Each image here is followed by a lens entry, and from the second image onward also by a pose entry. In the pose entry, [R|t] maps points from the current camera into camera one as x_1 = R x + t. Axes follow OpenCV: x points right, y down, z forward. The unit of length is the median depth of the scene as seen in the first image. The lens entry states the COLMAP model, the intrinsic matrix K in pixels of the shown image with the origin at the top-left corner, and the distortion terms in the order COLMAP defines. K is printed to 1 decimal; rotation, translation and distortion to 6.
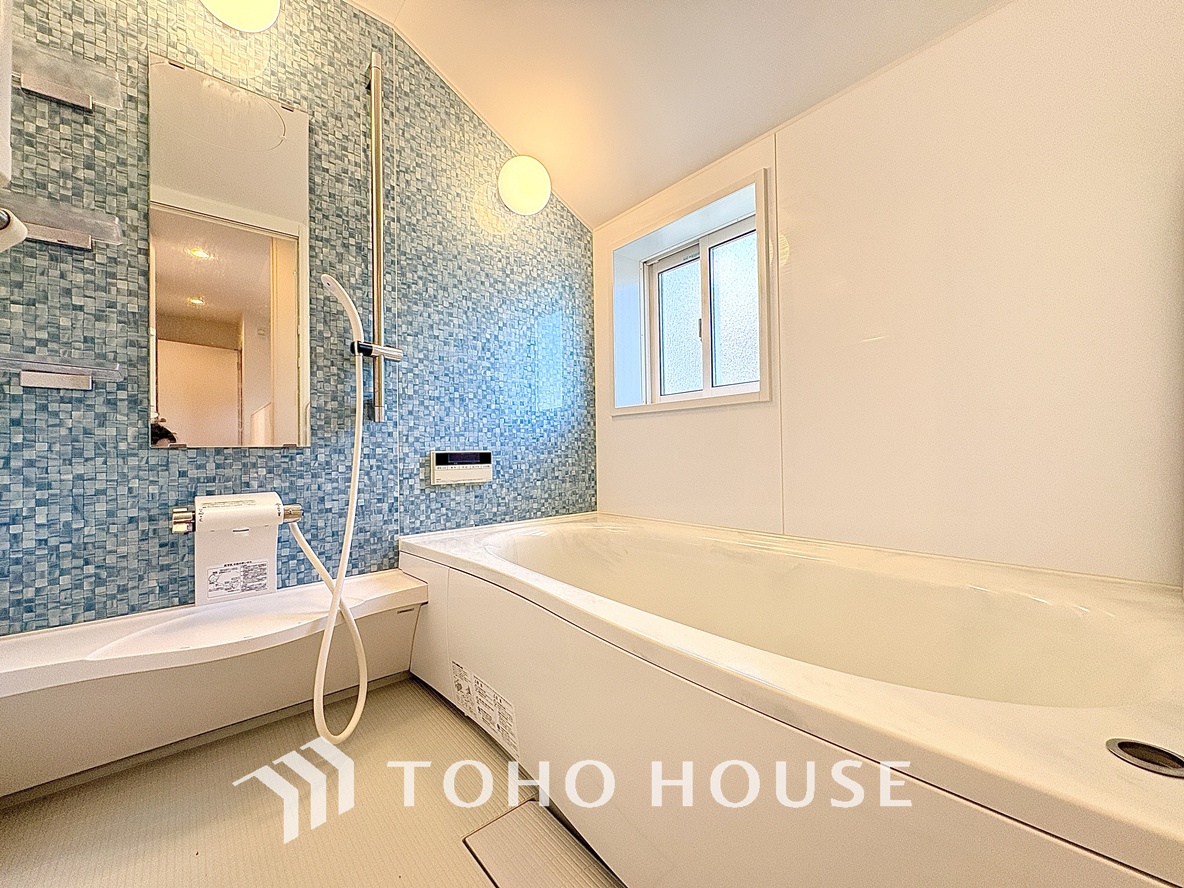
lens RADIAL K [[472.3, 0, 592.7], [0, 472.3, 447.5], [0, 0, 1]] dist [-0.001472, 0.000502]
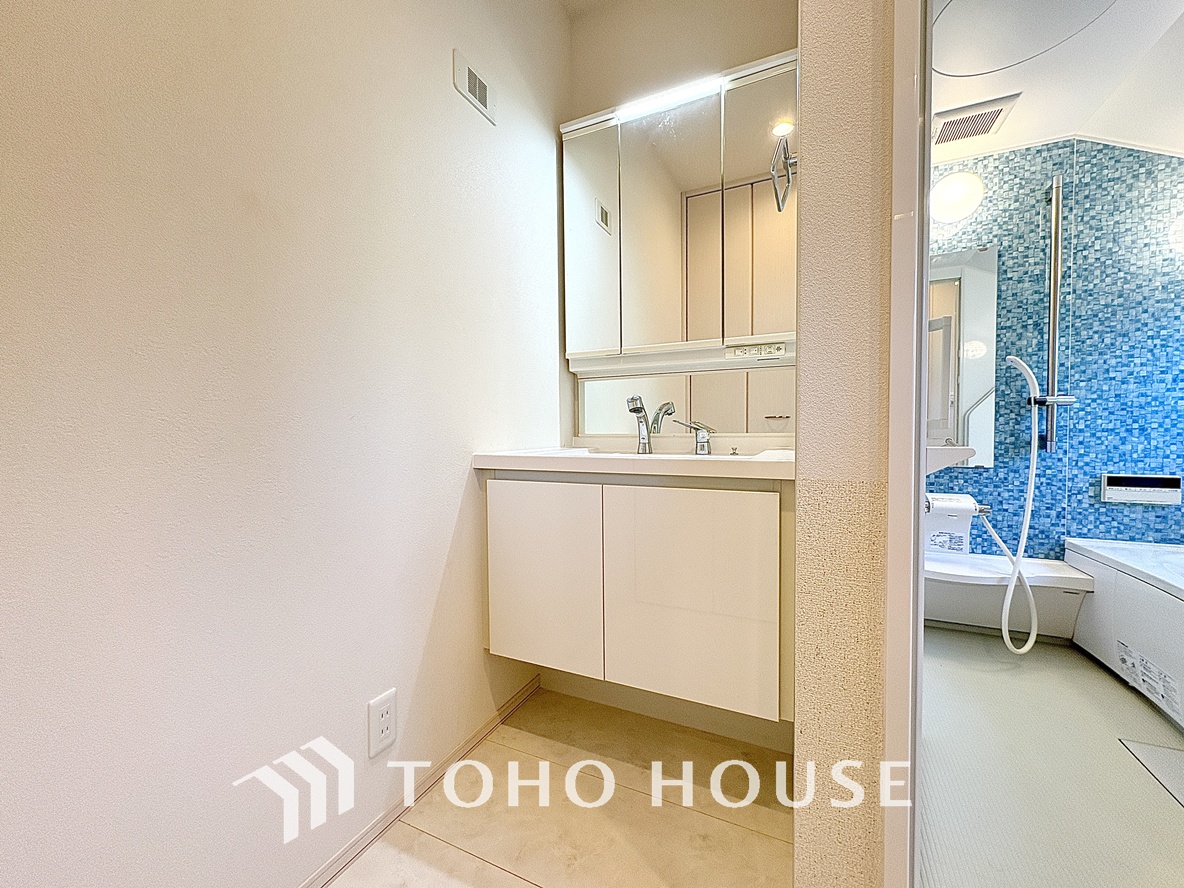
lens RADIAL K [[472.3, 0, 592.4], [0, 472.3, 441.6], [0, 0, 1]] dist [-0.001472, 0.000502]
pose [[0.403664, 0.041226, -0.913978, 0.256380], [0.011006, 0.998693, 0.049908, -0.163308], [0.914841, -0.030206, 0.402683, -0.751700]]
